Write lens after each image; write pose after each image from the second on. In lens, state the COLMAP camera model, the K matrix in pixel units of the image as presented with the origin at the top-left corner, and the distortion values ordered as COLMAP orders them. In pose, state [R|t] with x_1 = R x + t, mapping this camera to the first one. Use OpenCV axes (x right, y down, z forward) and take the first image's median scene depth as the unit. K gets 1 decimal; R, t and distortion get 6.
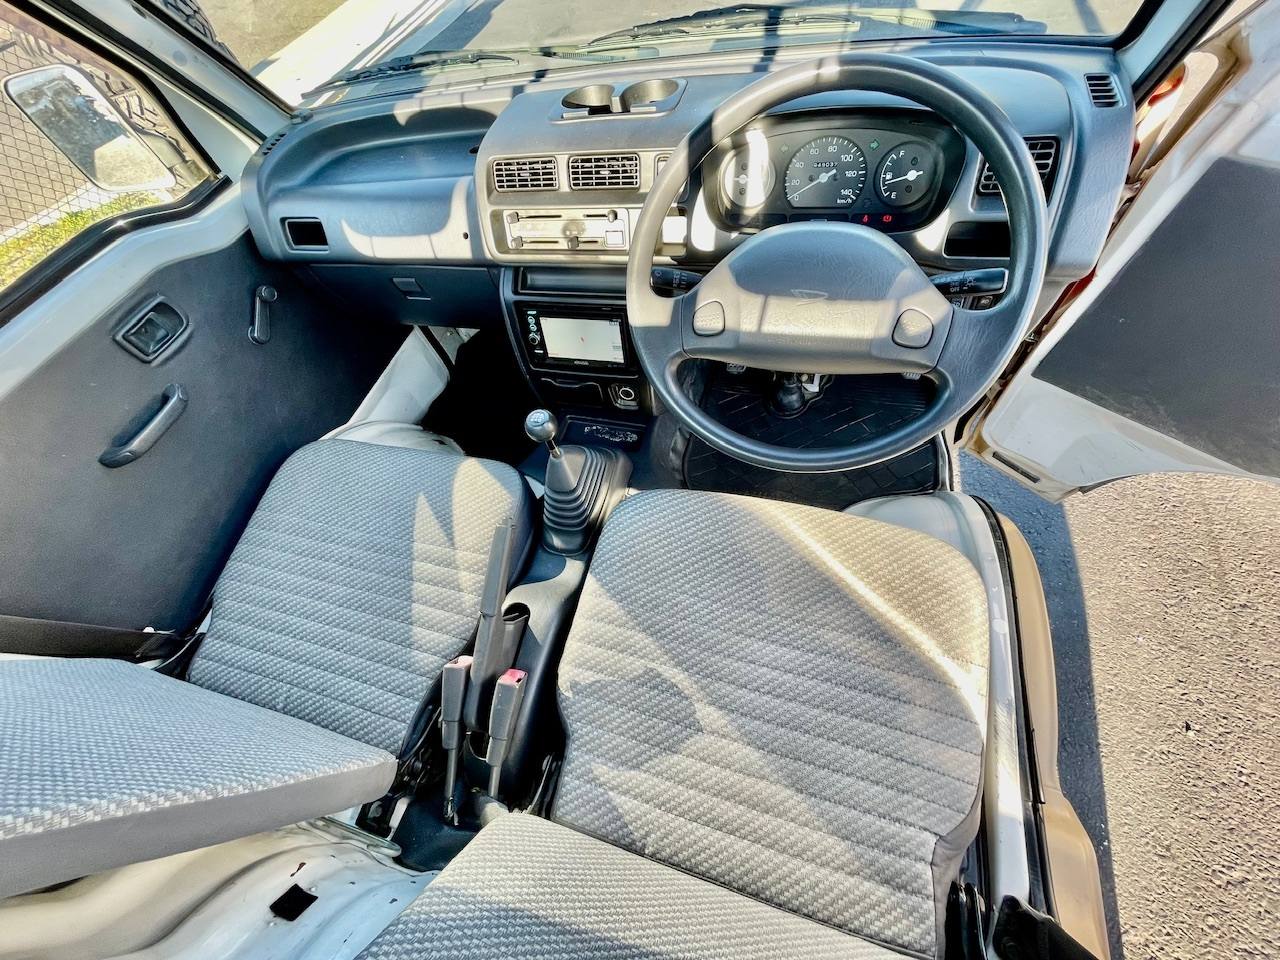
lens RADIAL K [[522.1, 0, 628.9], [0, 522.1, 479.3], [0, 0, 1]] dist [-0.003084, -0.000564]
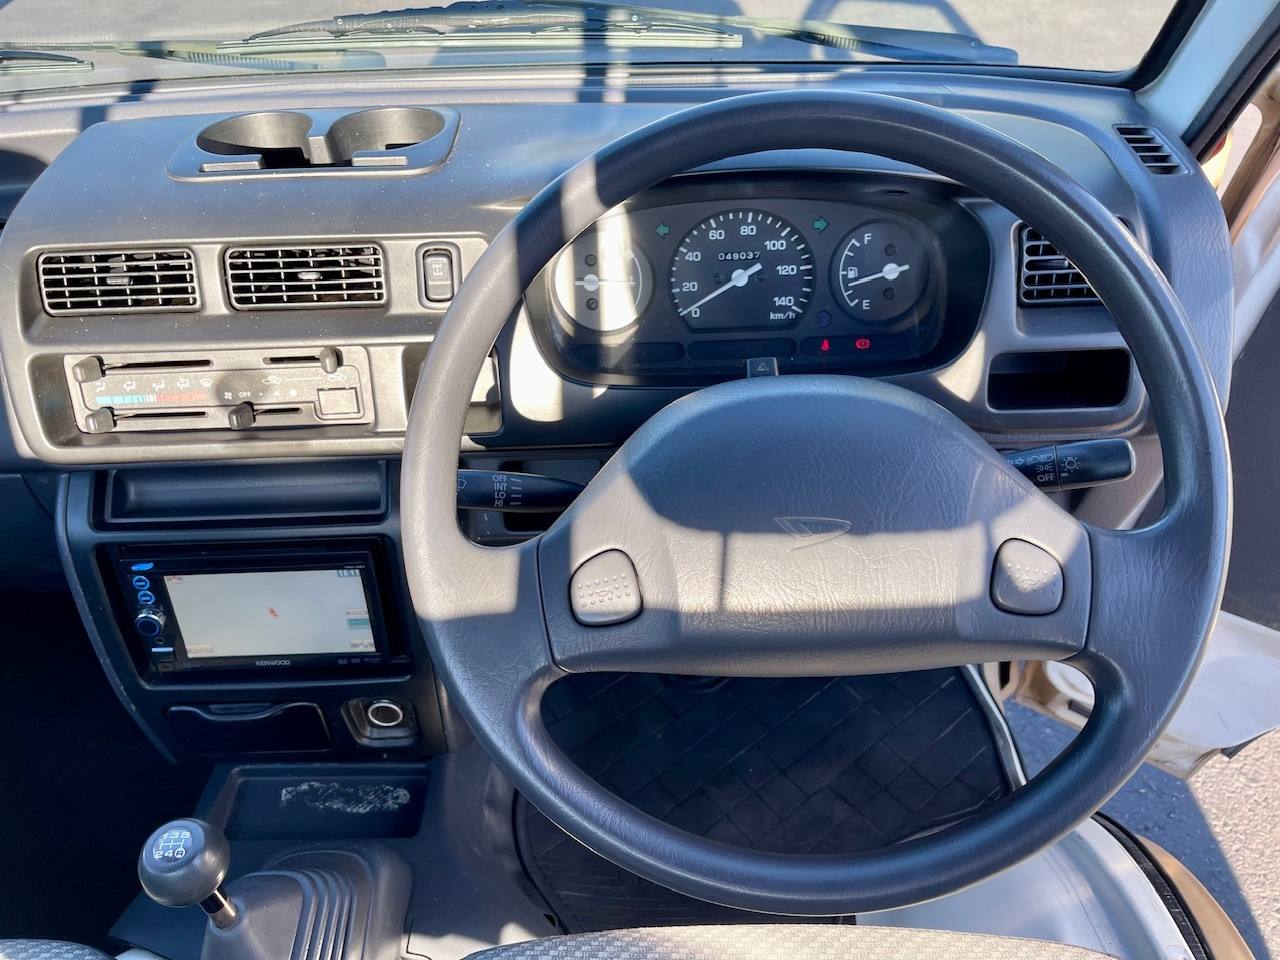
lens RADIAL K [[983.6, 0, 640.0], [0, 983.6, 480.0], [0, 0, 1]] dist [0.032531, -0.062875]
pose [[0.948122, -0.082709, 0.306958, -0.047507], [0.164791, 0.953576, -0.252064, -0.130500], [-0.271860, 0.289571, 0.917737, 0.145621]]
